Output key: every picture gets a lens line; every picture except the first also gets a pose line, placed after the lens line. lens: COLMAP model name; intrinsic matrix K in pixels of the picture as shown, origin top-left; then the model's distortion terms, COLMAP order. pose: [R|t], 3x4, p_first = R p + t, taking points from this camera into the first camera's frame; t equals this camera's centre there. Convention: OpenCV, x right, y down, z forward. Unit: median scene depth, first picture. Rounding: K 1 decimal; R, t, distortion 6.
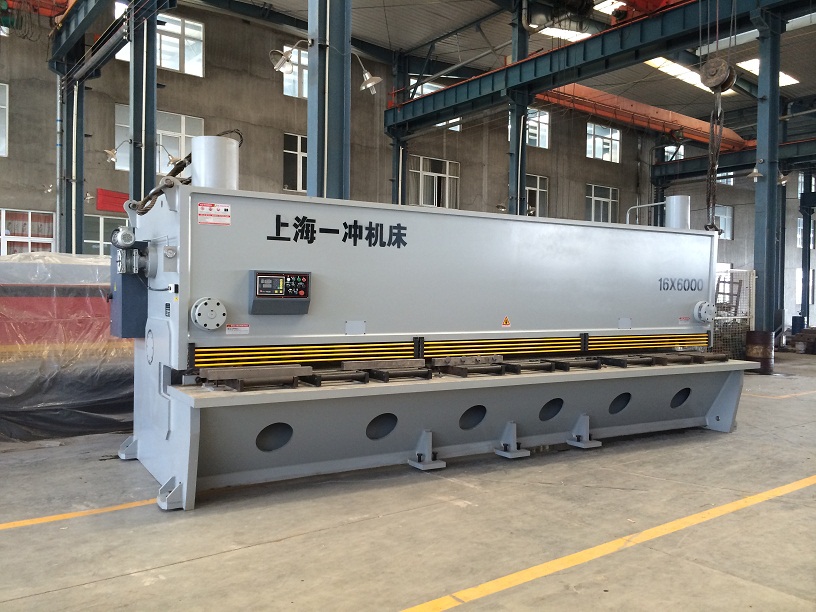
lens RADIAL K [[674.1, 0, 408.0], [0, 674.1, 306.0], [0, 0, 1]] dist [0.010314, 0.007537]
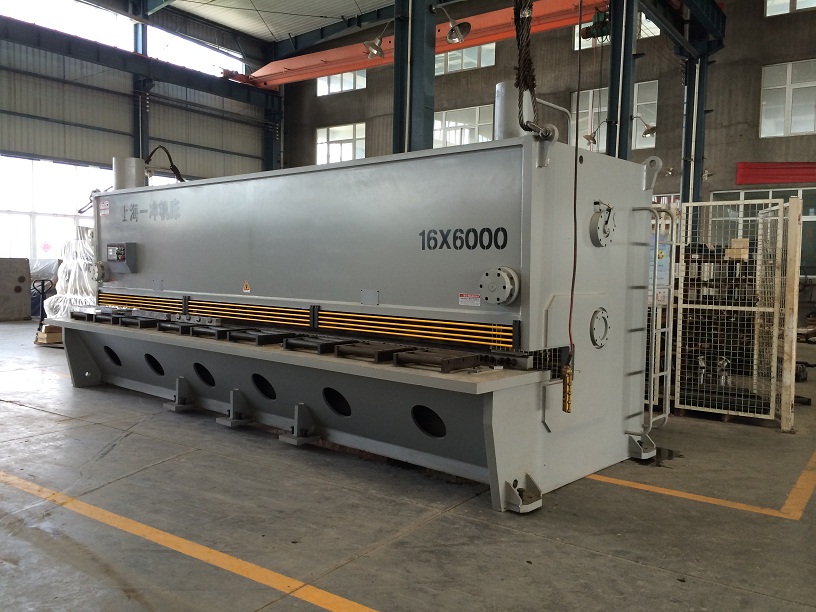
lens RADIAL K [[674.1, 0, 408.0], [0, 674.1, 306.0], [0, 0, 1]] dist [0.010314, 0.007537]
pose [[0.338679, 0.048709, -0.939640, 0.972823], [-0.024877, 0.998774, 0.042808, 0.003395], [0.940573, 0.008877, 0.339475, 0.766729]]
